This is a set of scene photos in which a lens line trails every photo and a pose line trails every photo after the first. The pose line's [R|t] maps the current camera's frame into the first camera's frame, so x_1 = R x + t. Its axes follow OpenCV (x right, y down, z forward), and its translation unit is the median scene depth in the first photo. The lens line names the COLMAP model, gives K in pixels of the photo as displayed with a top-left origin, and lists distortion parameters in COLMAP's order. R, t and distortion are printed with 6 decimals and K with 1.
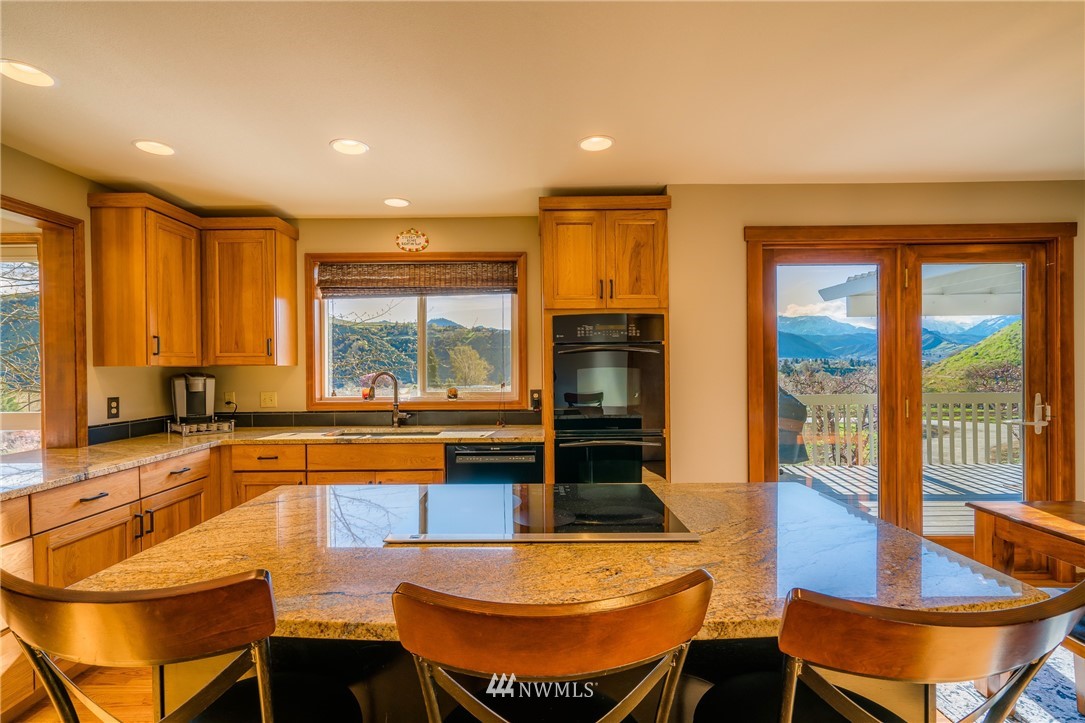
lens RADIAL K [[497.1, 0, 540.8], [0, 497.1, 368.7], [0, 0, 1]] dist [-0.000860, -0.000169]
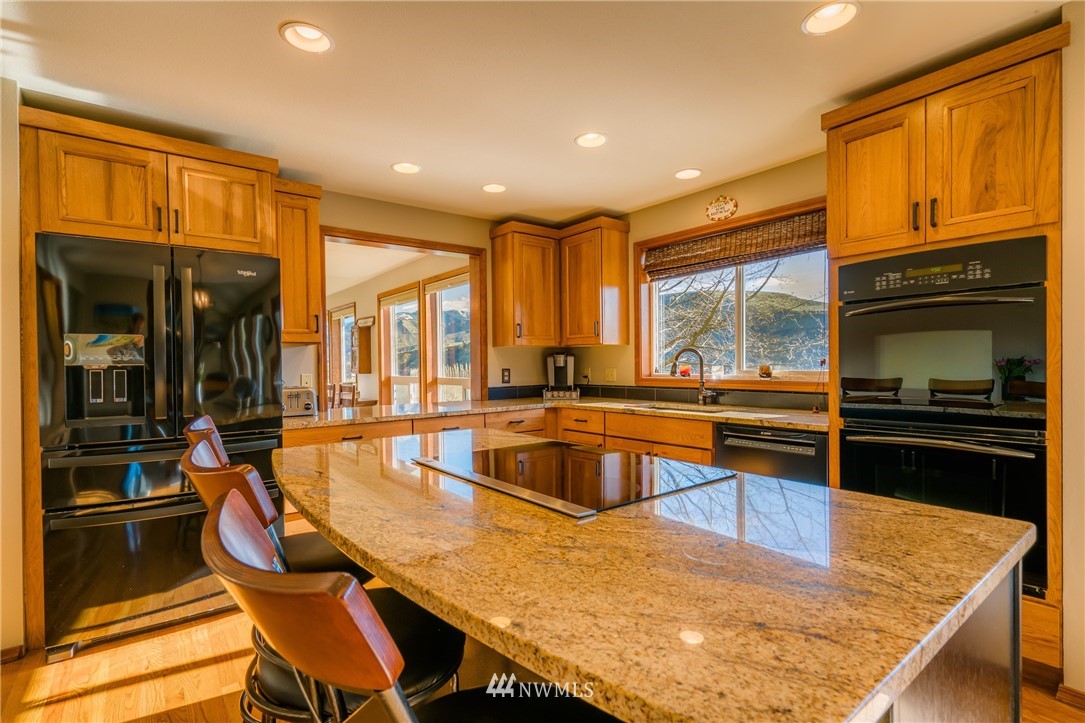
lens RADIAL K [[507.4, 0, 546.5], [0, 507.4, 364.0], [0, 0, 1]] dist [0.000385, 0.009523]
pose [[0.633236, 0.001834, -0.773956, 0.334865], [0.005554, 0.999961, 0.006914, 0.034027], [0.773939, -0.008677, 0.633201, 0.161403]]
